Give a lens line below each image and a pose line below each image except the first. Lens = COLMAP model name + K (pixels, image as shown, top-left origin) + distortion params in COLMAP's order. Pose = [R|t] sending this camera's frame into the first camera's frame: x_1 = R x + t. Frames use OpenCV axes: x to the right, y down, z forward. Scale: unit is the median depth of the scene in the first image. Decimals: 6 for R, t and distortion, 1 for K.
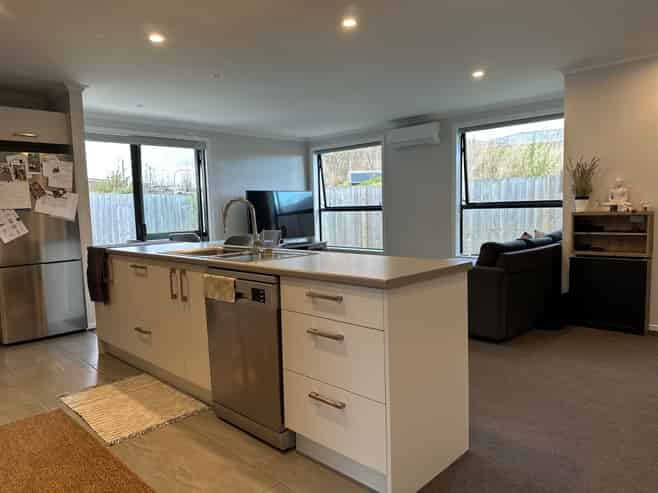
lens RADIAL K [[459.2, 0, 329.0], [0, 459.2, 246.5], [0, 0, 1]] dist [0.001747, -0.000601]
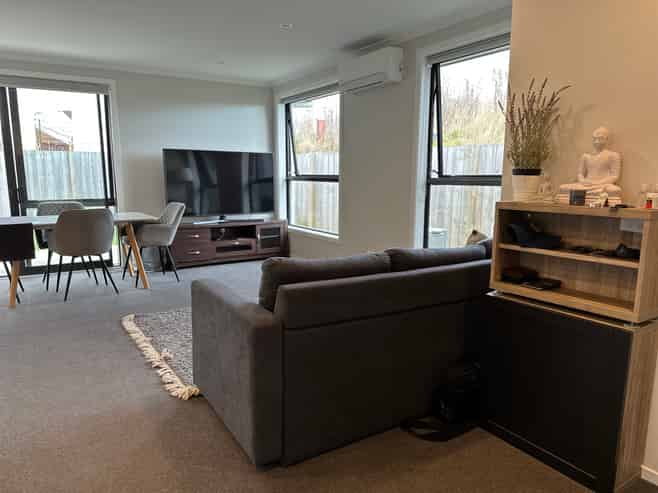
lens RADIAL K [[471.3, 0, 329.0], [0, 471.3, 246.5], [0, 0, 1]] dist [-0.002331, -0.003052]
pose [[0.972549, 0.066741, -0.222923, 0.306562], [-0.051406, 0.995939, 0.073908, -0.036172], [0.226950, -0.060420, 0.972030, 0.317265]]
